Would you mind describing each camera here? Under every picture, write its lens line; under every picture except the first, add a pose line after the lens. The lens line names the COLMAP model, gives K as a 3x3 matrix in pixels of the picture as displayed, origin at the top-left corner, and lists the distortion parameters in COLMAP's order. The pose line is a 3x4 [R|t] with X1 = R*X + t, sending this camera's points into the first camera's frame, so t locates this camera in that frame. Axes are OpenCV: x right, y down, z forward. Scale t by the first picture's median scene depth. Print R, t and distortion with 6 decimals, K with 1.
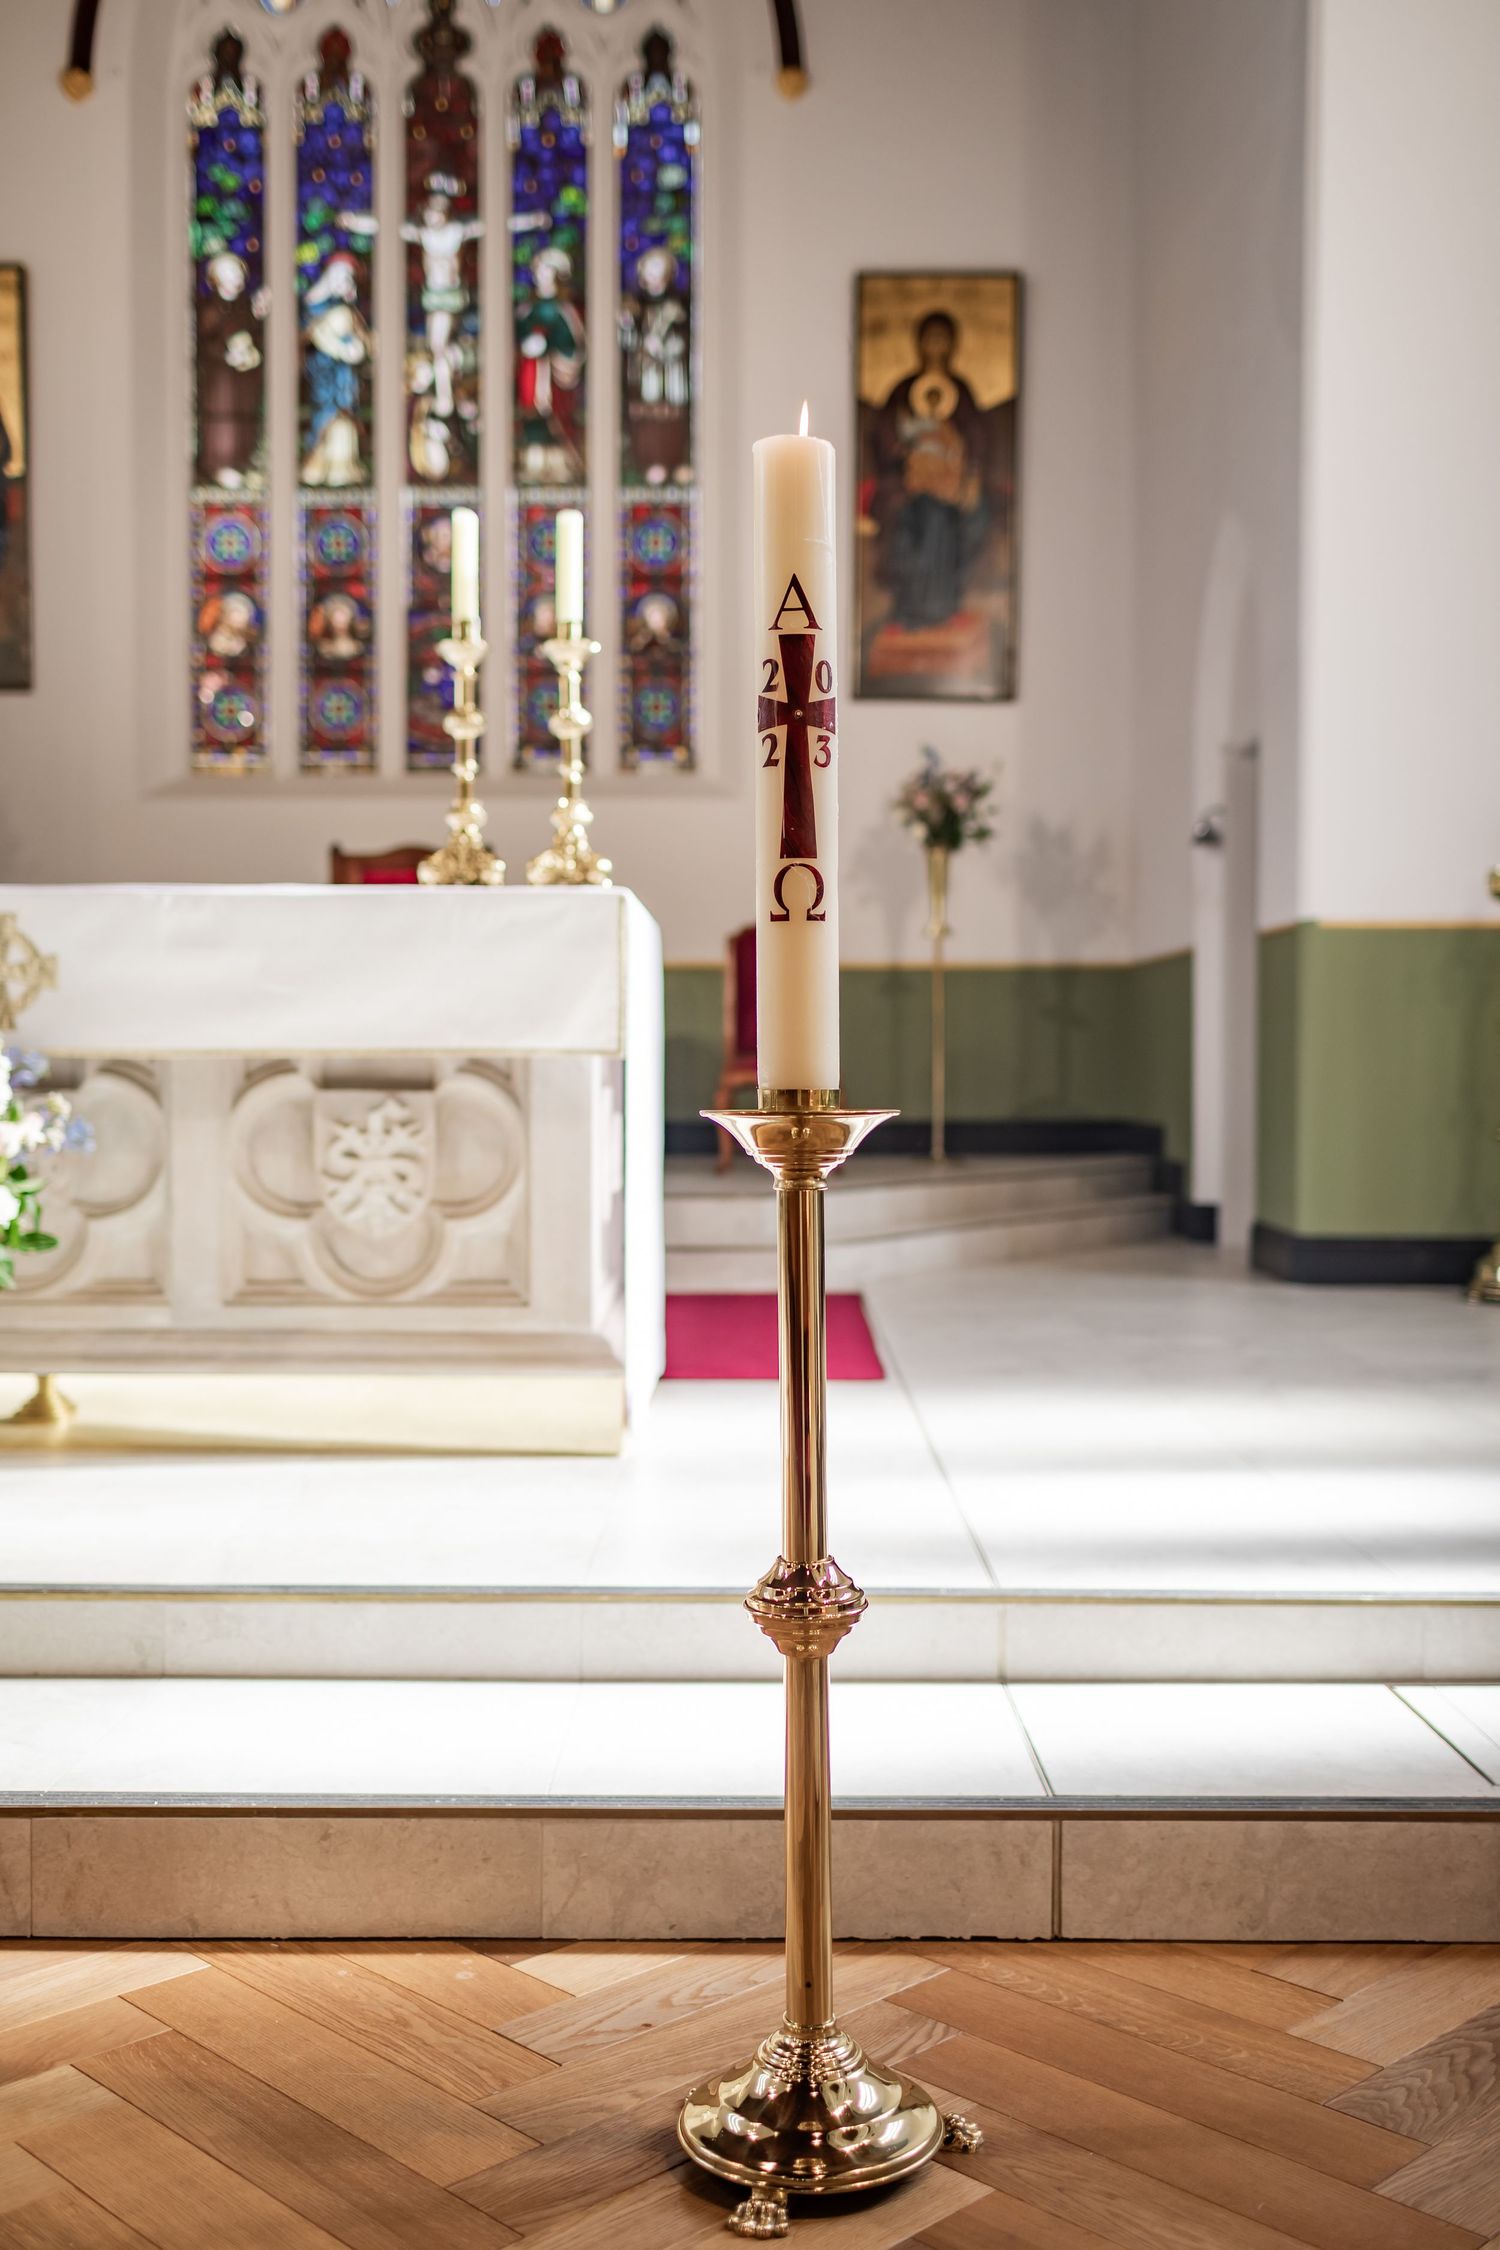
lens RADIAL K [[2258.8, 0, 742.2], [0, 2258.8, 1124.5], [0, 0, 1]] dist [0.001888, -0.006277]
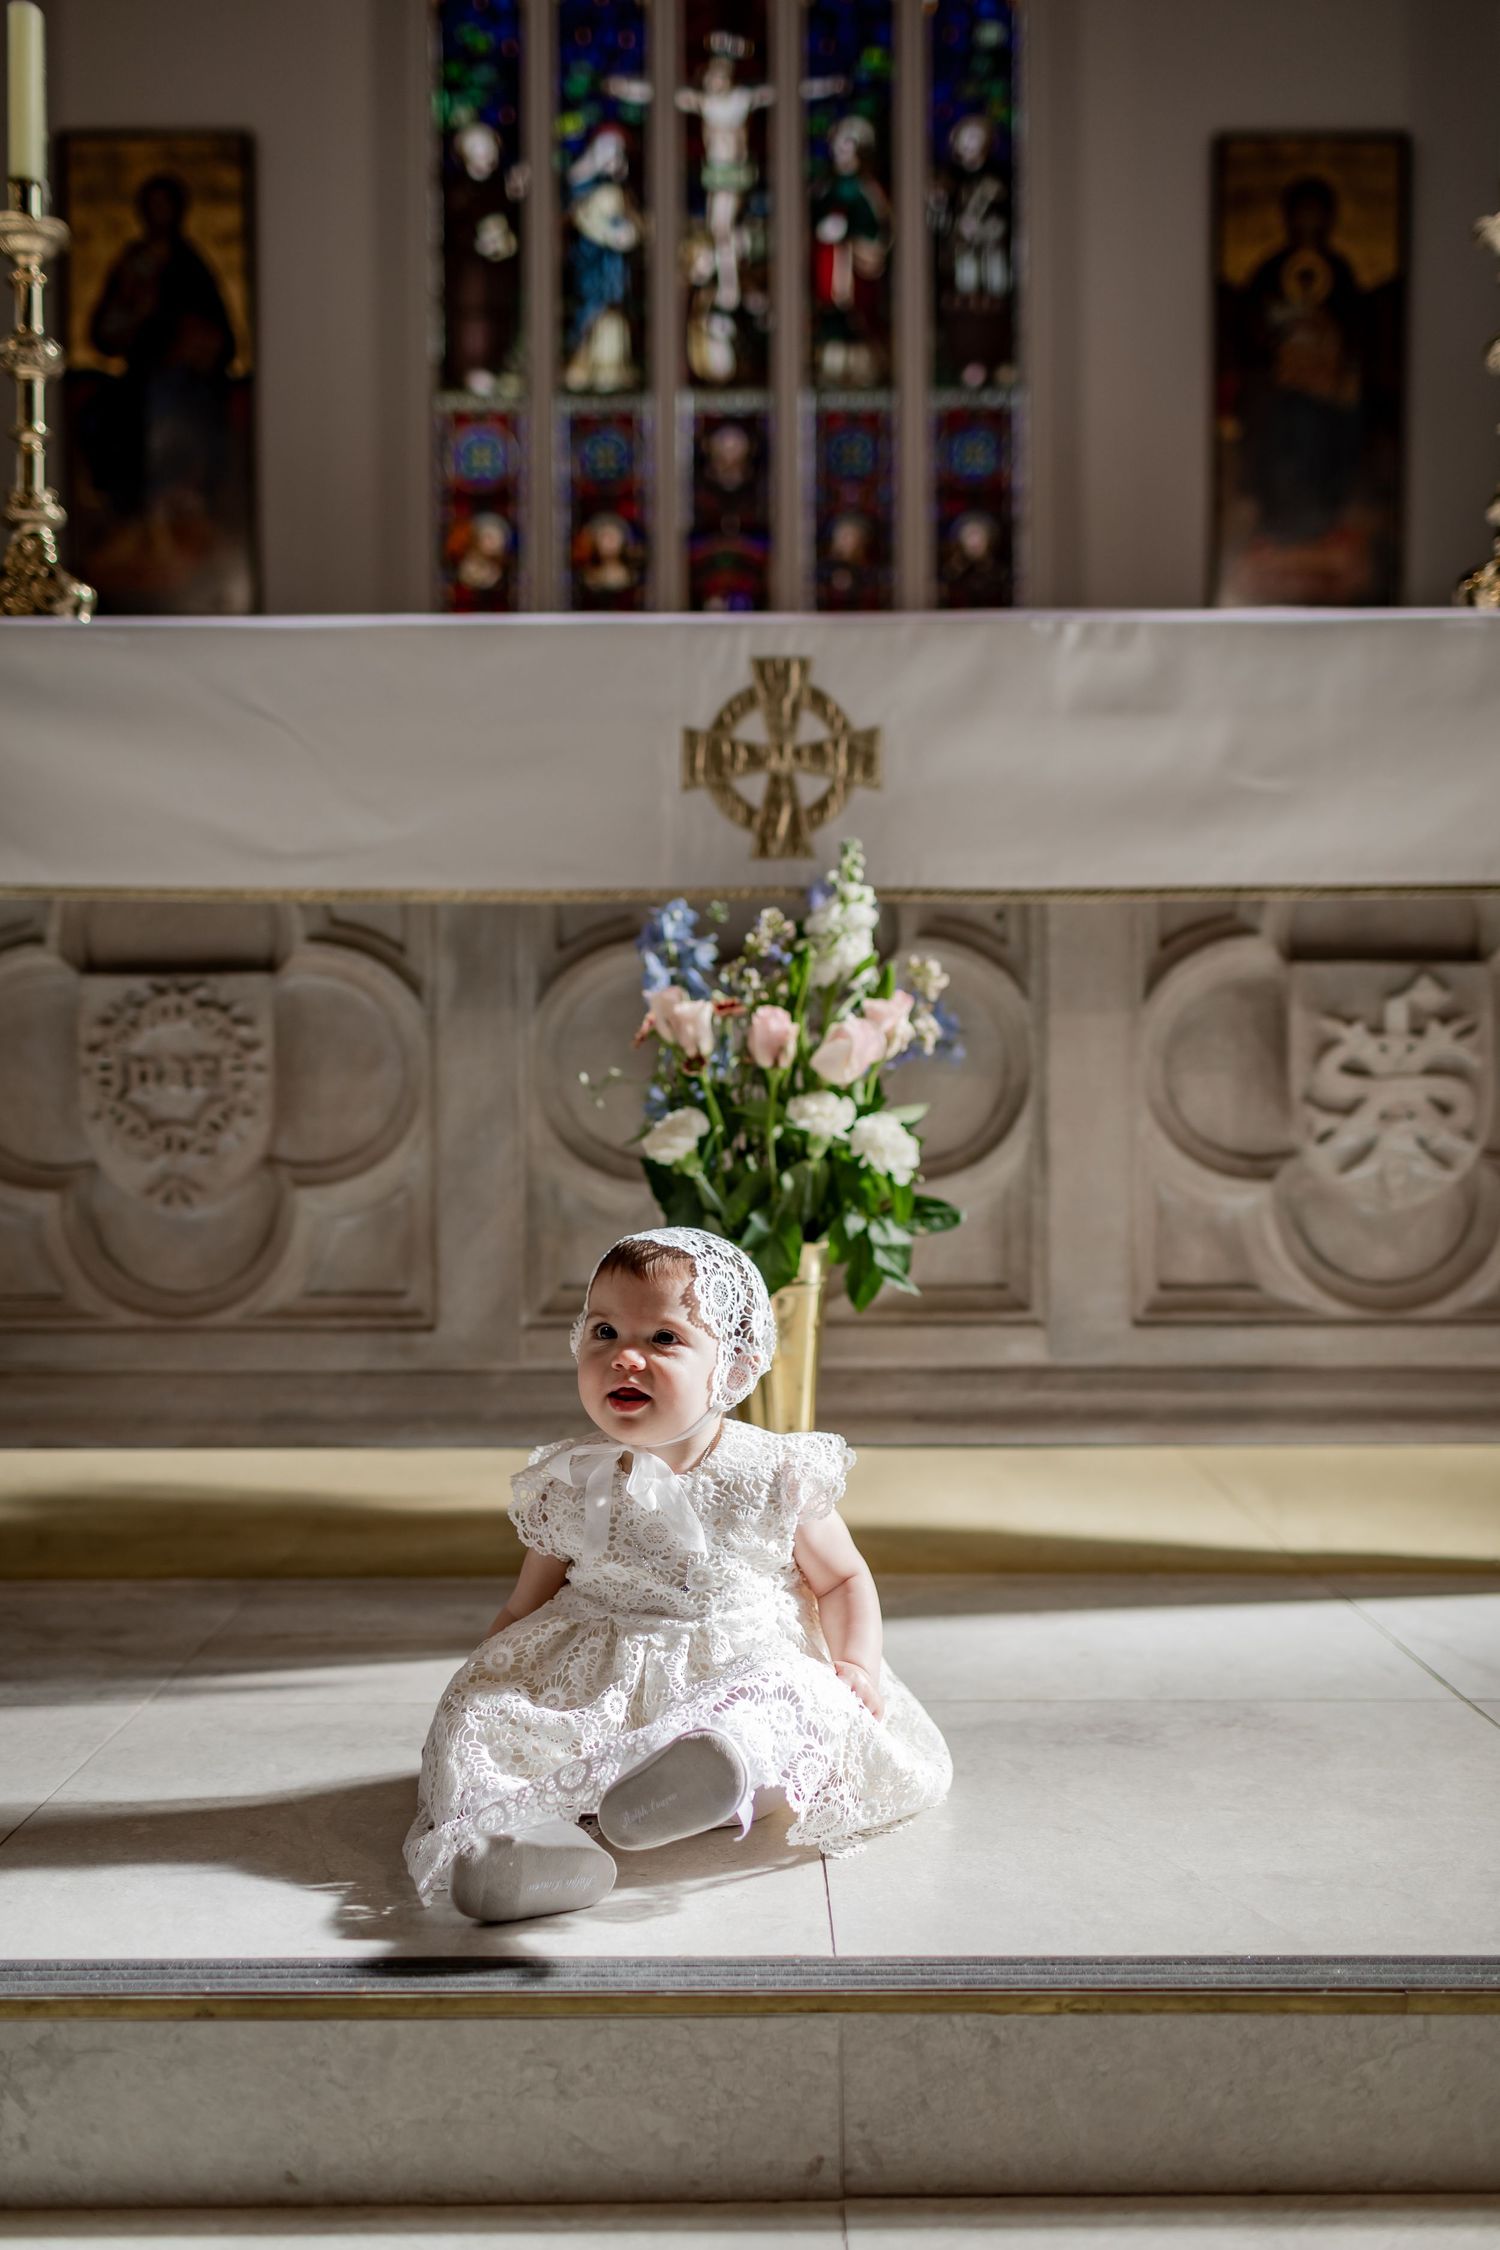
lens RADIAL K [[2183.4, 0, 750.0], [0, 2183.4, 1125.0], [0, 0, 1]] dist [-0.003929, 0.005729]
pose [[0.999962, -0.006743, 0.005592, -0.134780], [0.006841, 0.999821, -0.017631, 0.014798], [-0.005473, 0.017668, 0.999829, 0.172545]]
